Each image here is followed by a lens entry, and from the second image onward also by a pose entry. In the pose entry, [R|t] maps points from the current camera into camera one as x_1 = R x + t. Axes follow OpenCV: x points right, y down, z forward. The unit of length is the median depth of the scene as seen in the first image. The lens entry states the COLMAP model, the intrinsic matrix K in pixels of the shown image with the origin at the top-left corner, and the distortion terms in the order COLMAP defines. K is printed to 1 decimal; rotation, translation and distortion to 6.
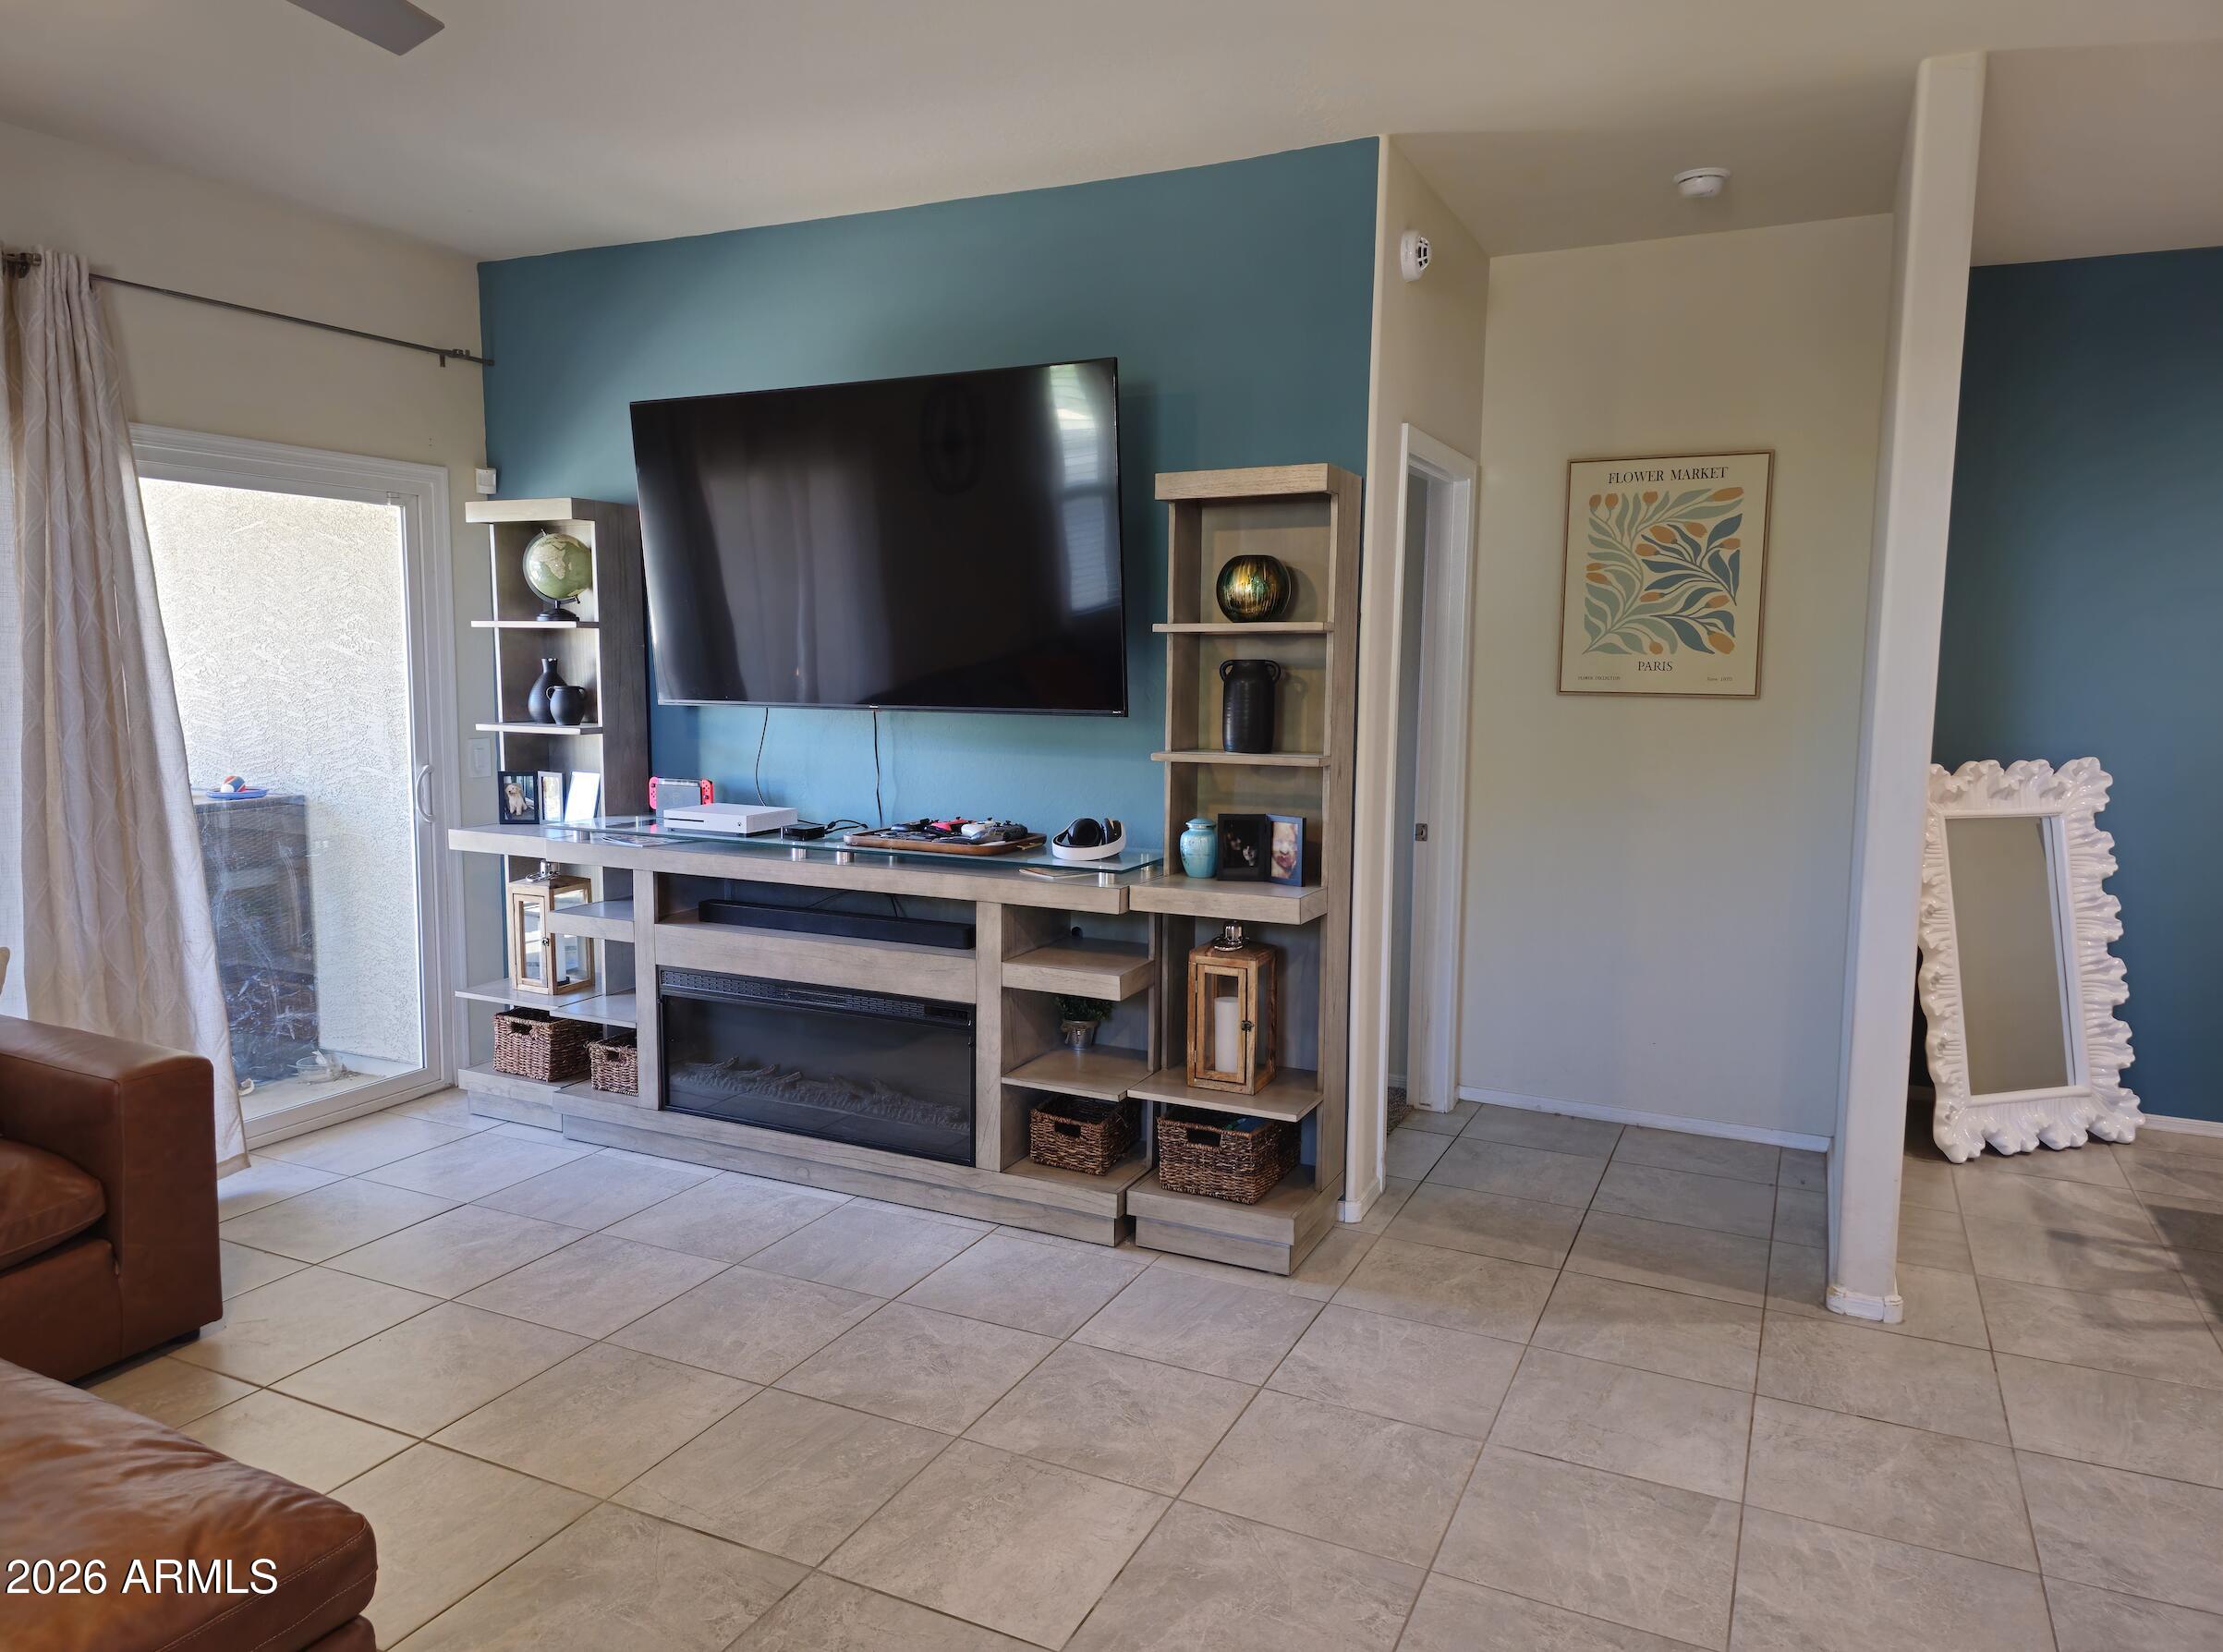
lens RADIAL K [[1475.6, 0, 1101.7], [0, 1475.6, 820.3], [0, 0, 1]] dist [0.027260, -0.002760]
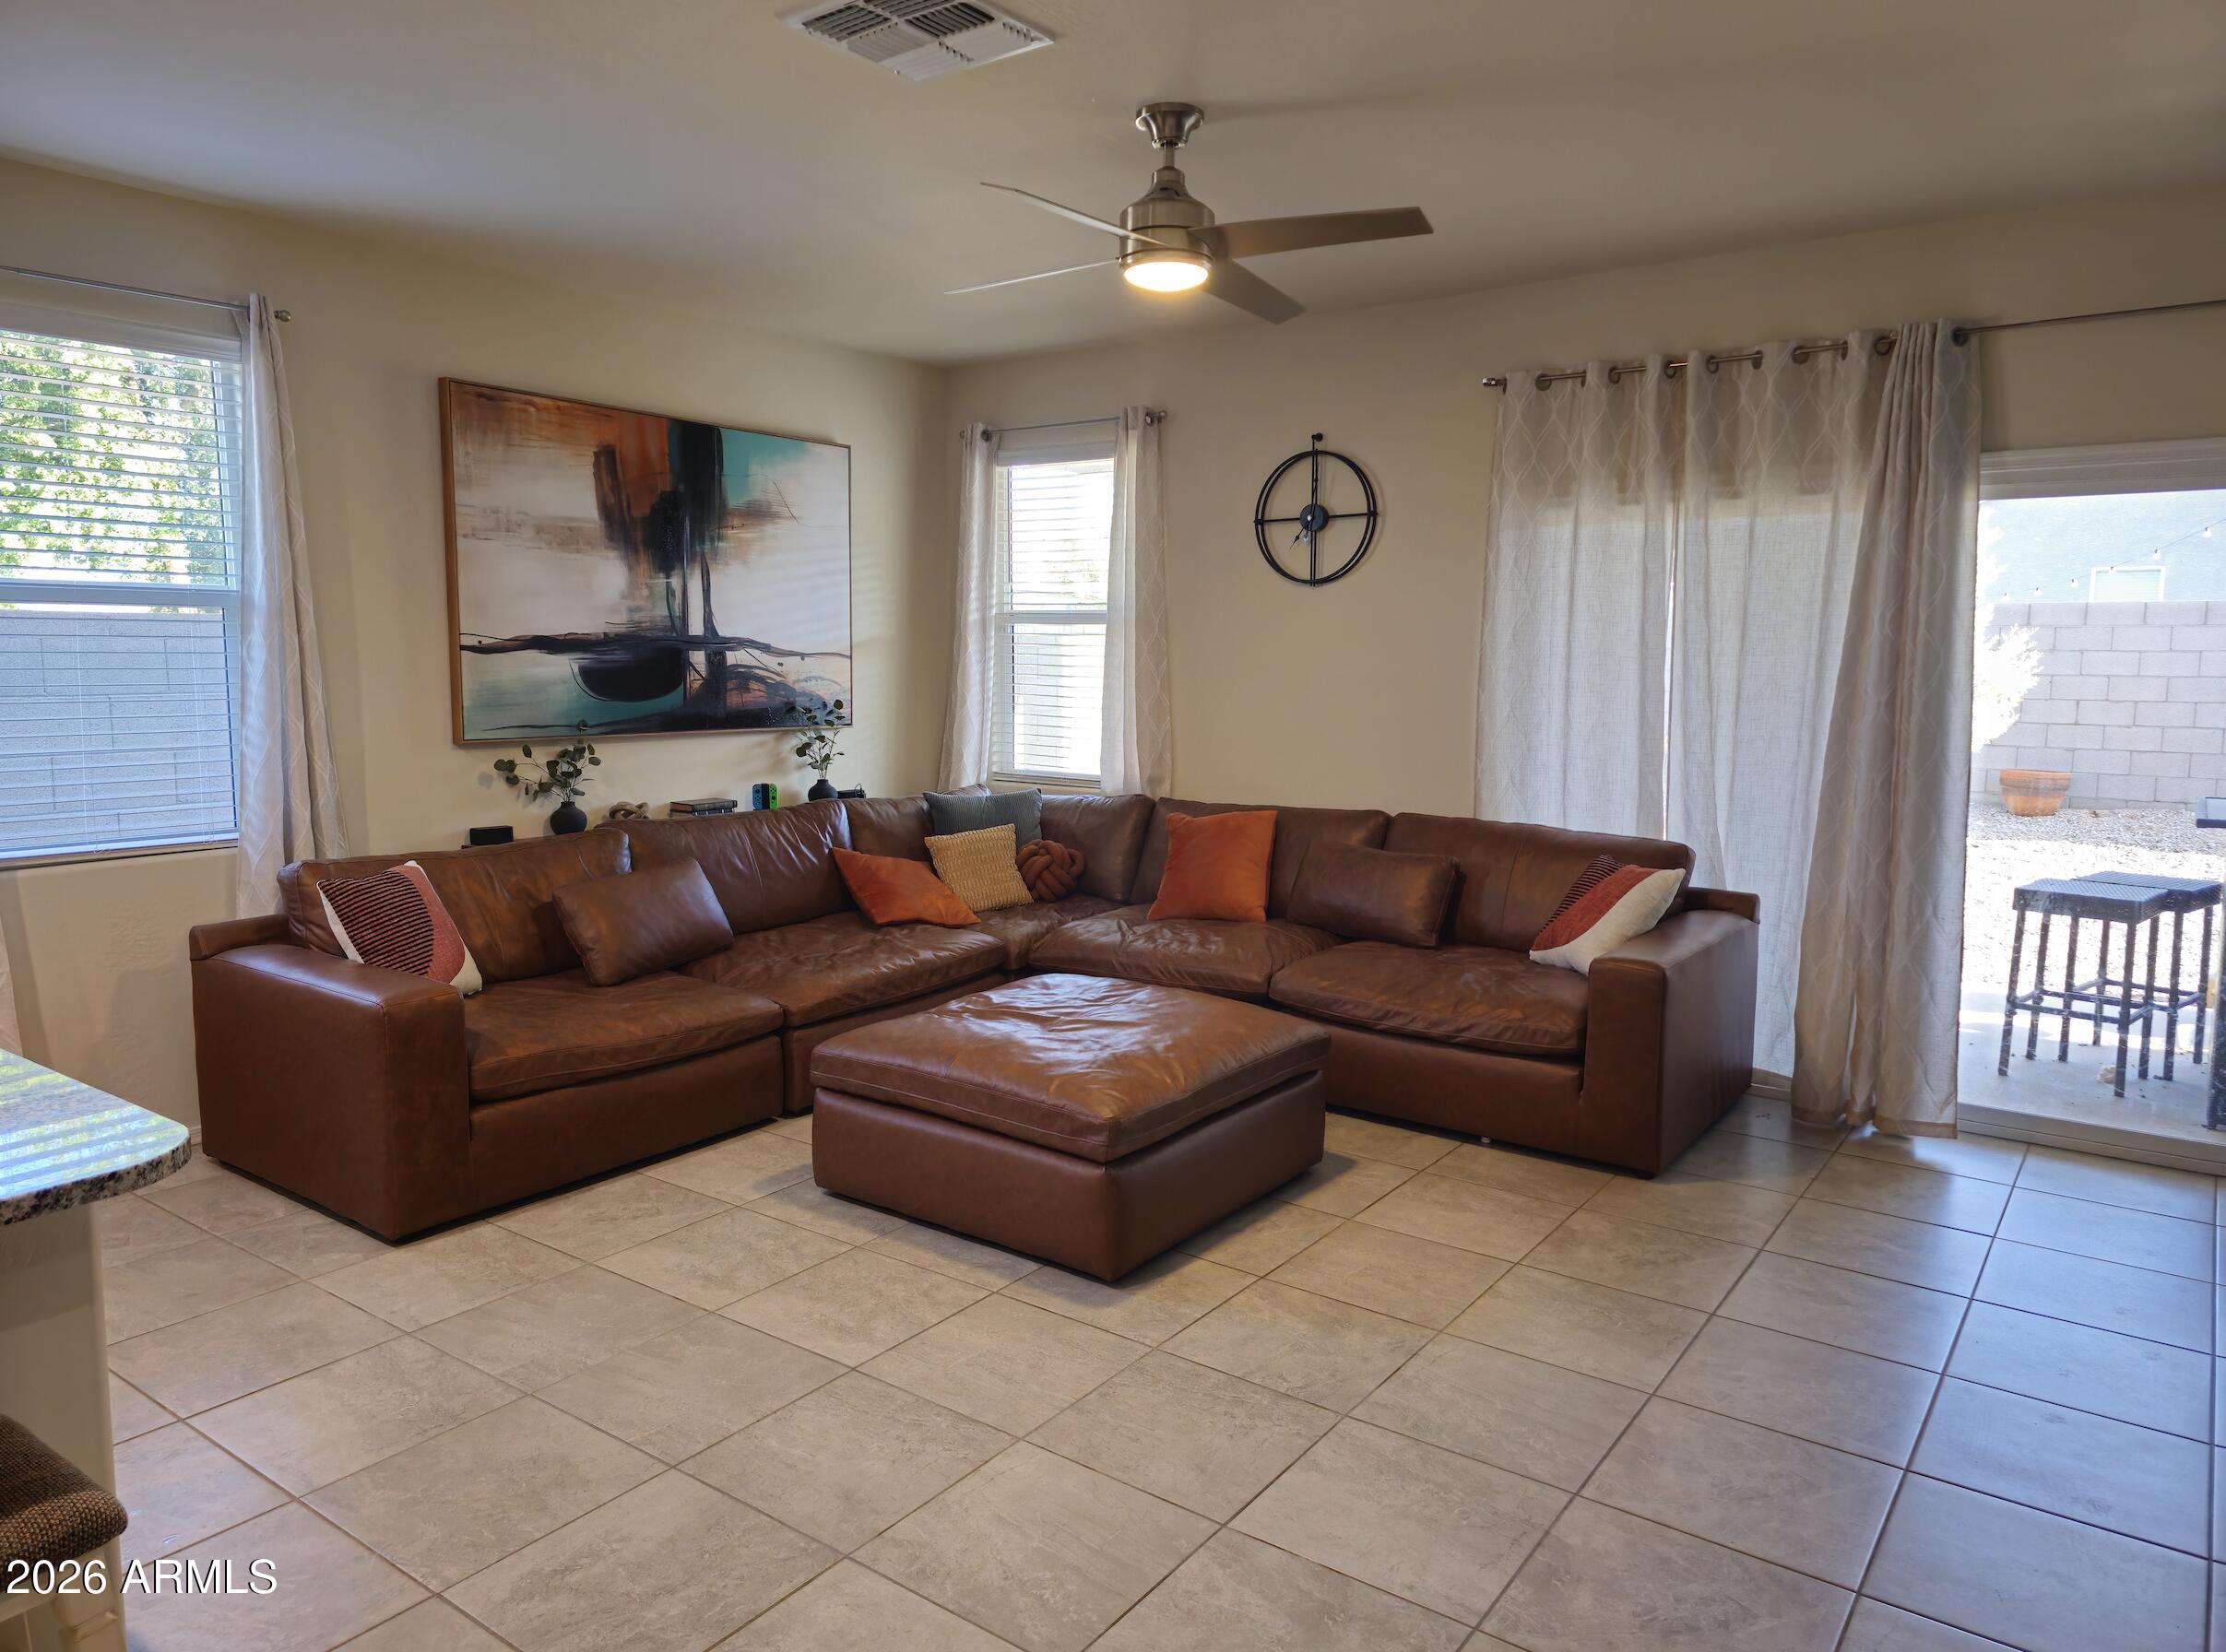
lens RADIAL K [[1477.4, 0, 1103.2], [0, 1477.4, 820.3], [0, 0, 1]] dist [0.027260, -0.002760]
pose [[-0.182070, 0.095441, -0.978643, 0.837772], [-0.119509, 0.985752, 0.118368, -0.067390], [0.975996, 0.138508, -0.168070, 0.839285]]
